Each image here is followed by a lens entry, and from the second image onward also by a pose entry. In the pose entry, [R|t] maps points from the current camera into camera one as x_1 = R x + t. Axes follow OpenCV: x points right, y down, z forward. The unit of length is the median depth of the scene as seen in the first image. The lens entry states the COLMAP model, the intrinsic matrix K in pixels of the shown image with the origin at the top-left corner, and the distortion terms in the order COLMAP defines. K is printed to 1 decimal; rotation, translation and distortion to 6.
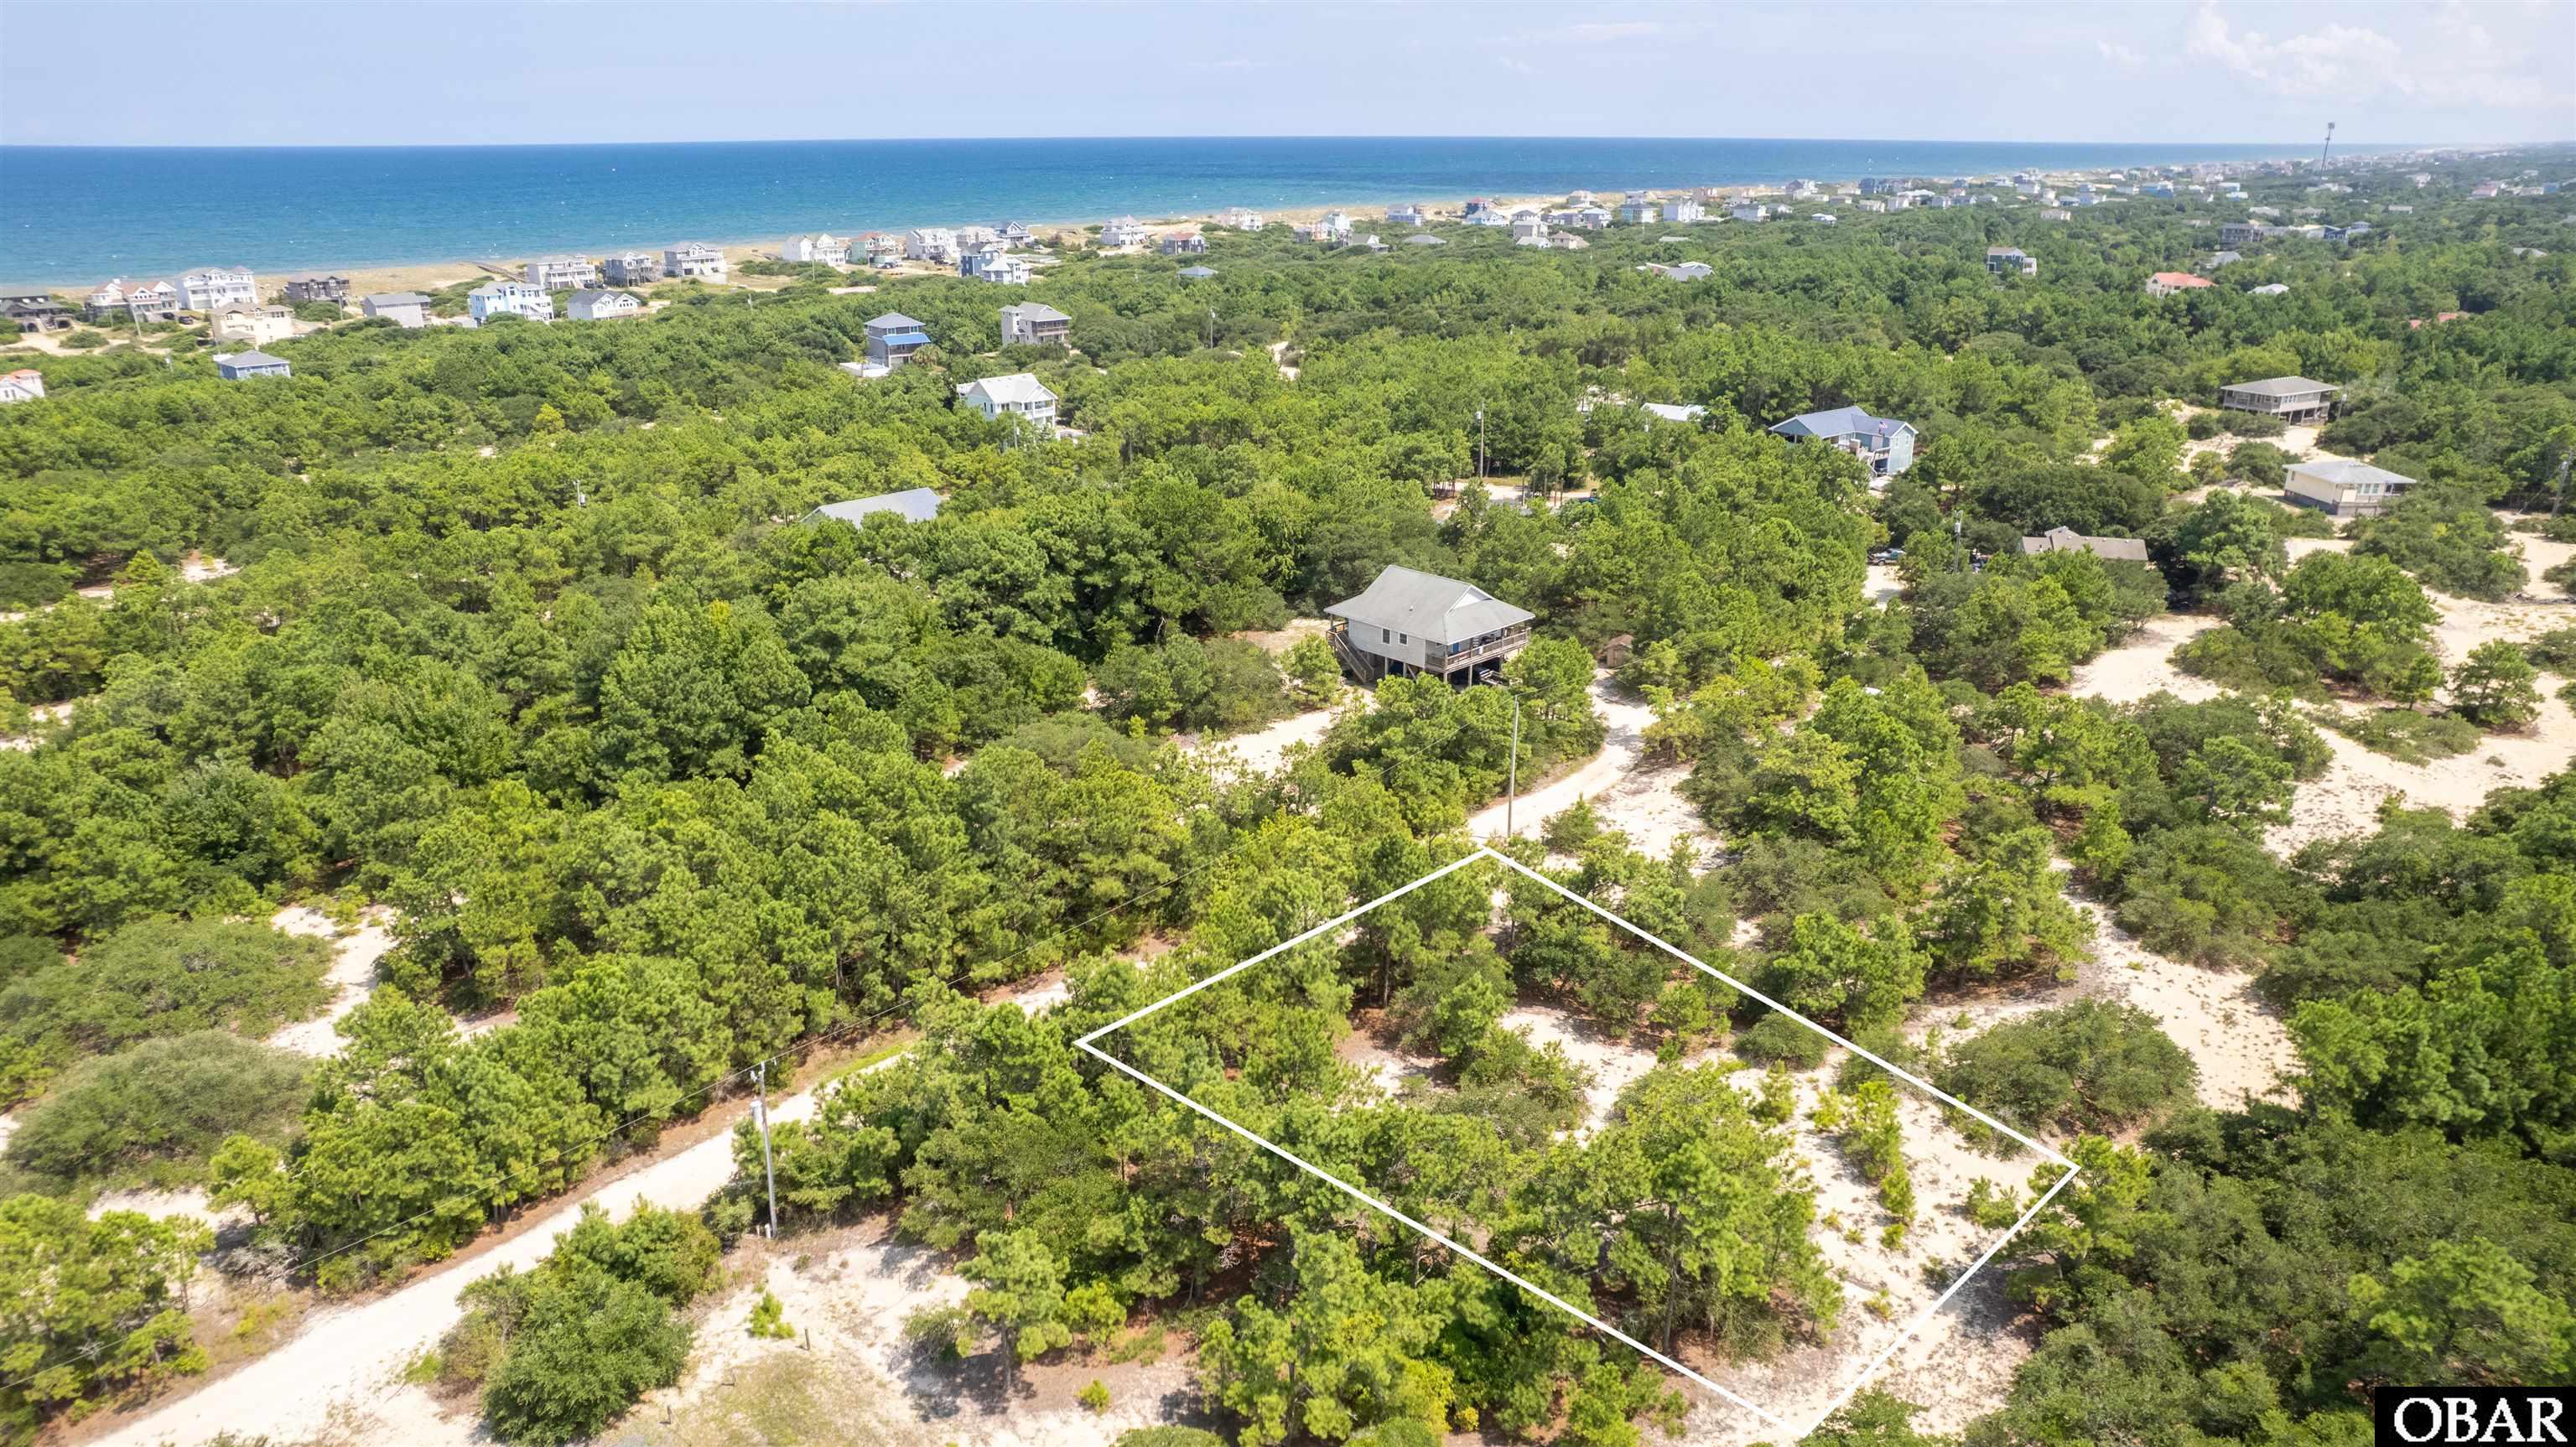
lens RADIAL K [[1661.2, 0, 1277.4], [0, 1661.2, 718.4], [0, 0, 1]] dist [-0.078297, 0.071715]
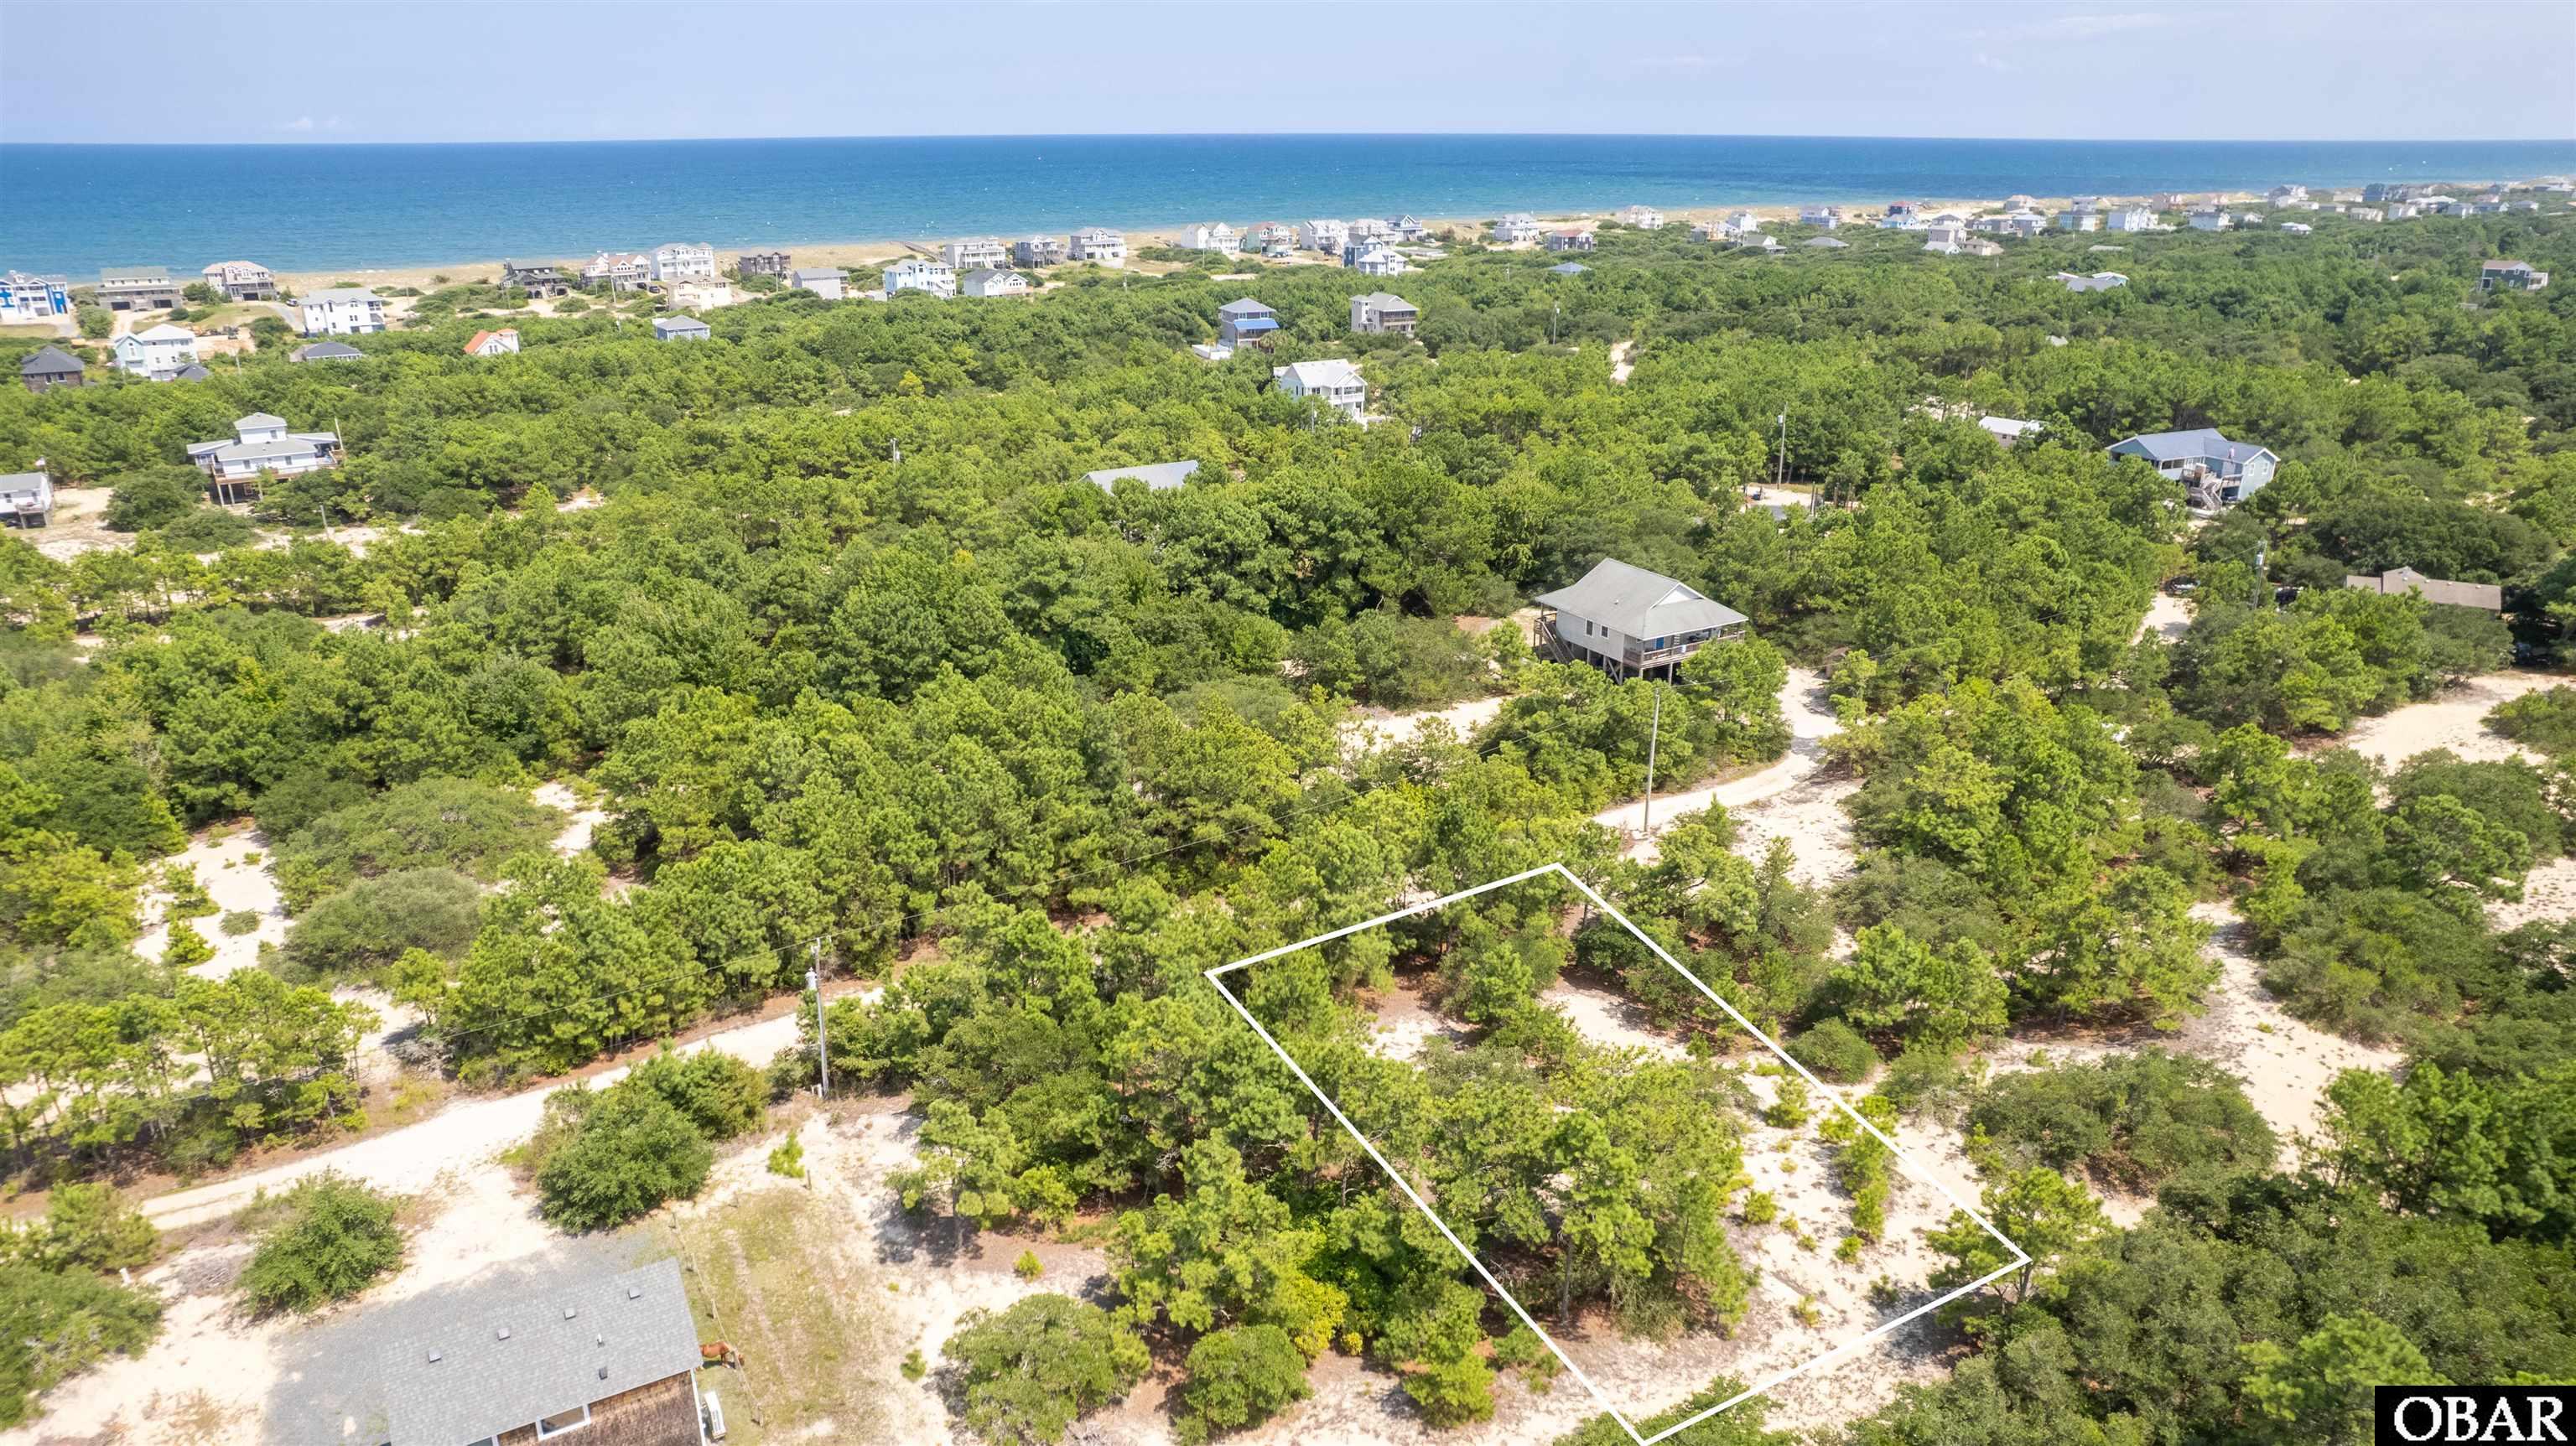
lens RADIAL K [[1661.1, 0, 1273.6], [0, 1661.1, 723.7], [0, 0, 1]] dist [-0.078297, 0.071715]
pose [[0.968260, 0.085158, -0.234991, 0.133075], [-0.084052, 0.996352, 0.014736, 0.010138], [0.235388, 0.005484, 0.971886, -0.016557]]
